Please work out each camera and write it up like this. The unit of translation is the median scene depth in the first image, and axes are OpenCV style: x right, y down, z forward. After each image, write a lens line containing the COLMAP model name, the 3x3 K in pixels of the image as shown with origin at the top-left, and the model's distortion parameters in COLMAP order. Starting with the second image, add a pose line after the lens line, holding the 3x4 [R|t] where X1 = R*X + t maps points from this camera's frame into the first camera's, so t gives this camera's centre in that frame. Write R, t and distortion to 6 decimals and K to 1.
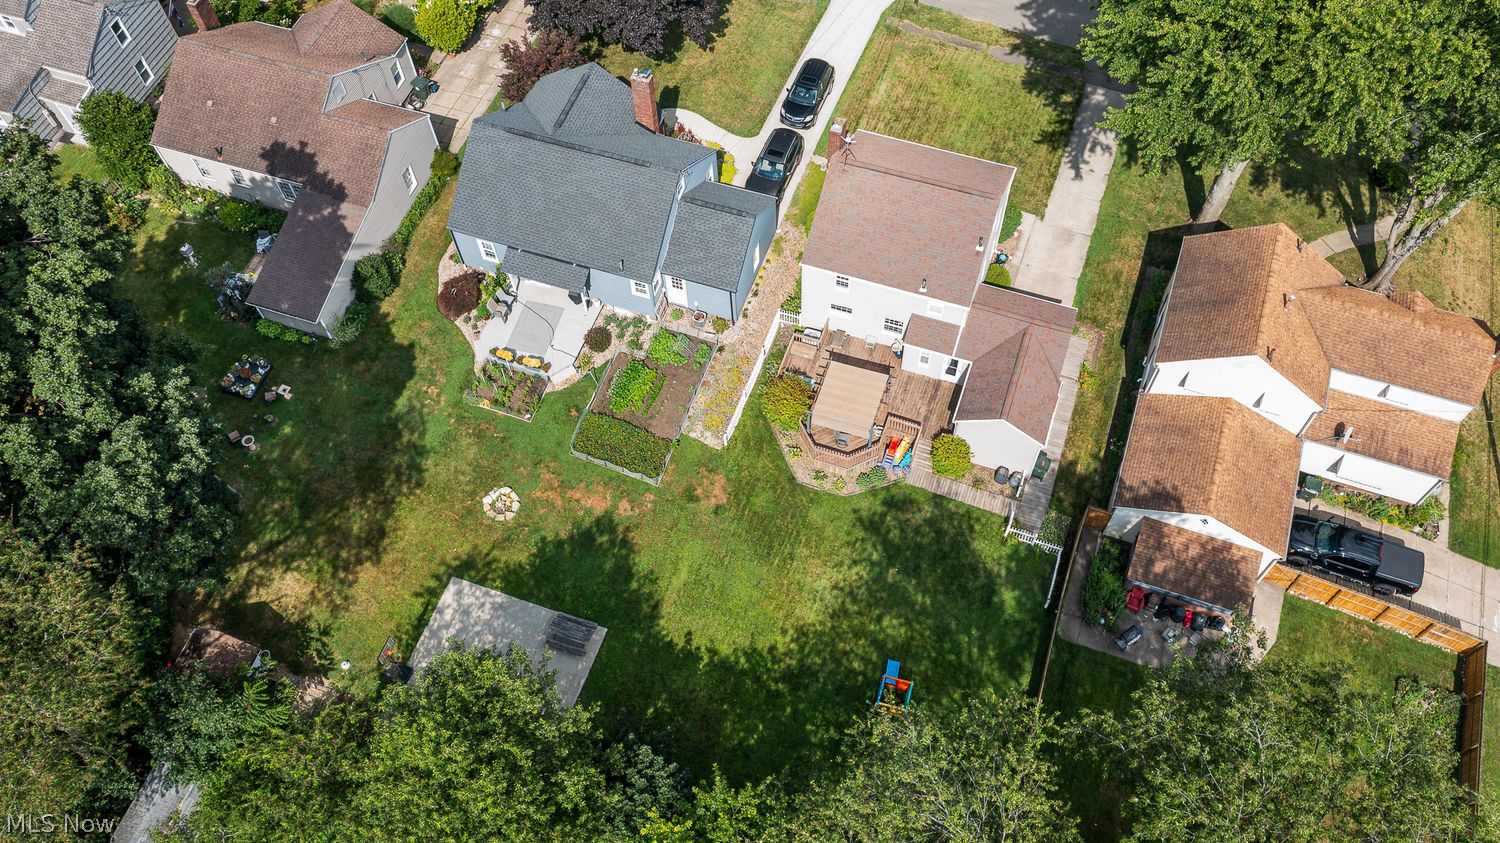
lens RADIAL K [[1212.8, 0, 750.2], [0, 1212.8, 421.1], [0, 0, 1]] dist [0.009540, 0.008134]
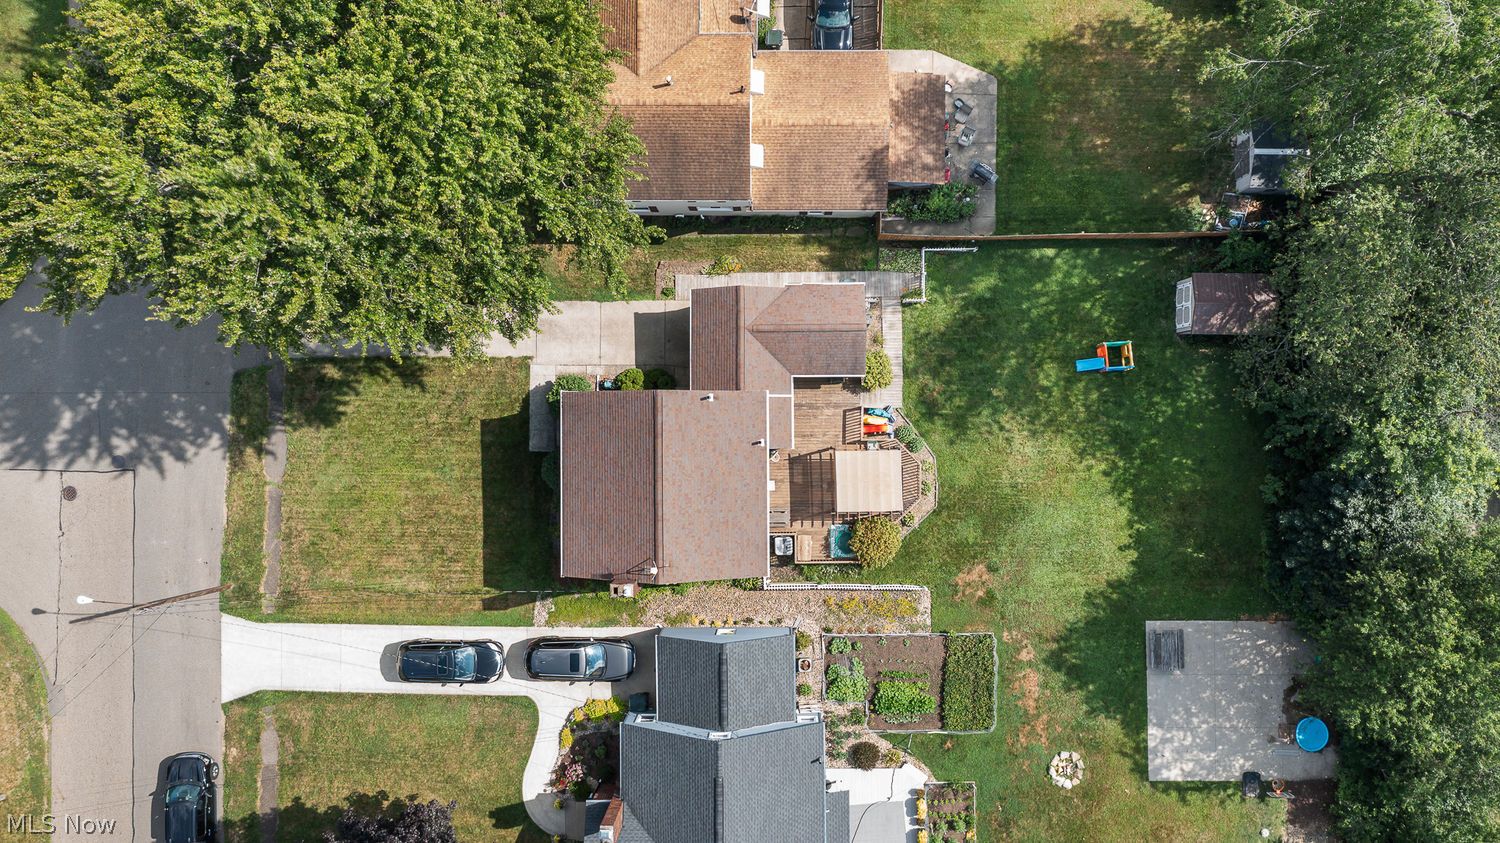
lens RADIAL K [[1212.8, 0, 749.5], [0, 1212.8, 421.7], [0, 0, 1]] dist [0.009540, 0.008134]
pose [[-0.340362, -0.939821, 0.029819, 0.129684], [0.814140, -0.278683, 0.509423, -0.581154], [-0.470457, 0.197665, 0.859999, 0.181732]]
